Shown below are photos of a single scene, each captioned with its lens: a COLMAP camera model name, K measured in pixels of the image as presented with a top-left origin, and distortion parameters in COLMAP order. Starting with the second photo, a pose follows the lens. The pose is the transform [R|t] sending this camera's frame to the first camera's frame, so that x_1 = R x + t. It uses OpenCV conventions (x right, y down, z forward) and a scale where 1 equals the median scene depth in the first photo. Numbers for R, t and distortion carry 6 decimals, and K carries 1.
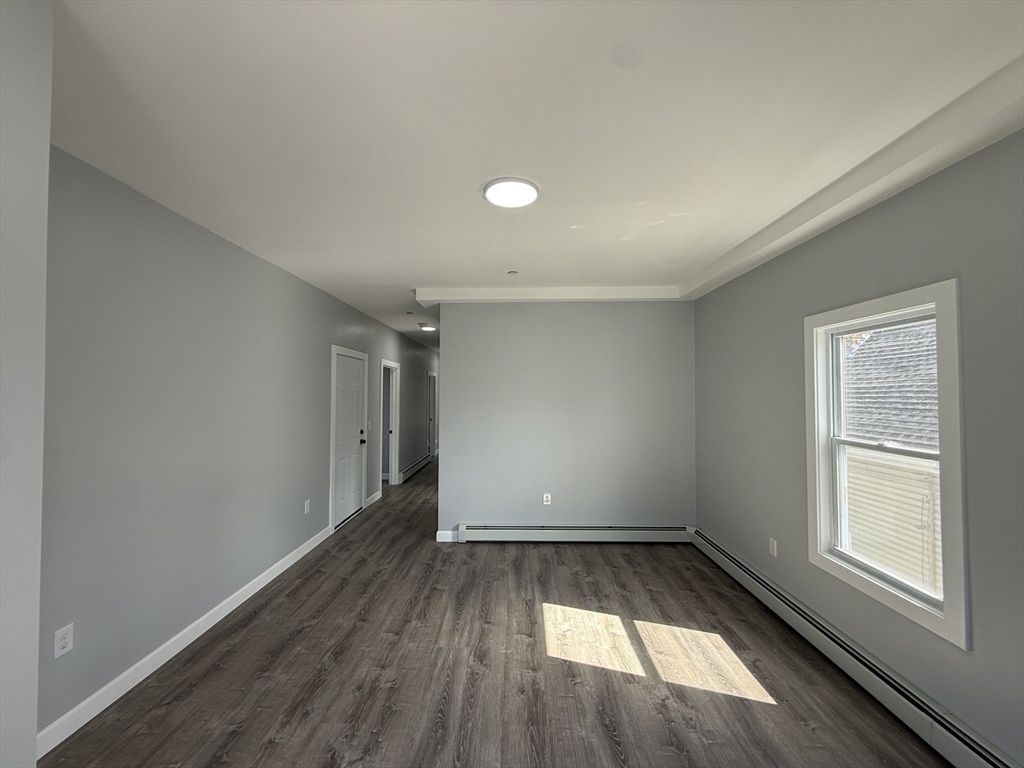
lens RADIAL K [[408.0, 0, 509.6], [0, 408.0, 382.0], [0, 0, 1]] dist [-0.001631, -0.000036]
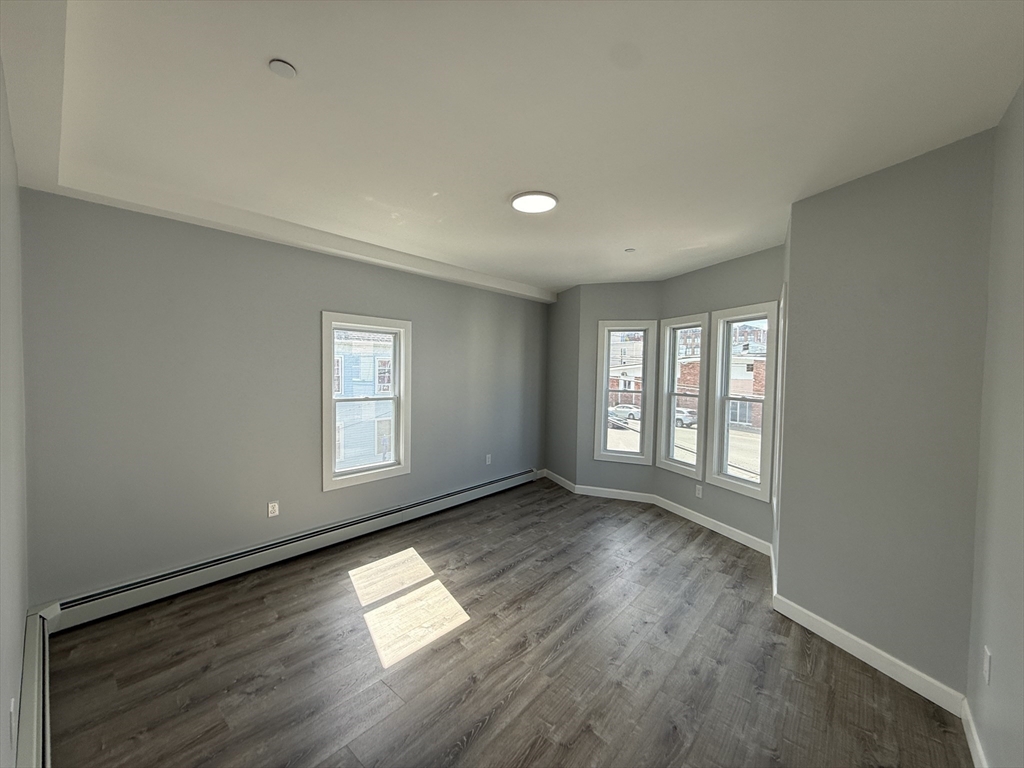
lens RADIAL K [[408.0, 0, 509.6], [0, 408.0, 382.0], [0, 0, 1]] dist [-0.001631, -0.000036]
pose [[-0.765459, -0.031030, 0.642736, -0.617858], [-0.032444, 0.999427, 0.009611, 0.040907], [-0.642666, -0.013496, -0.766028, 1.676832]]
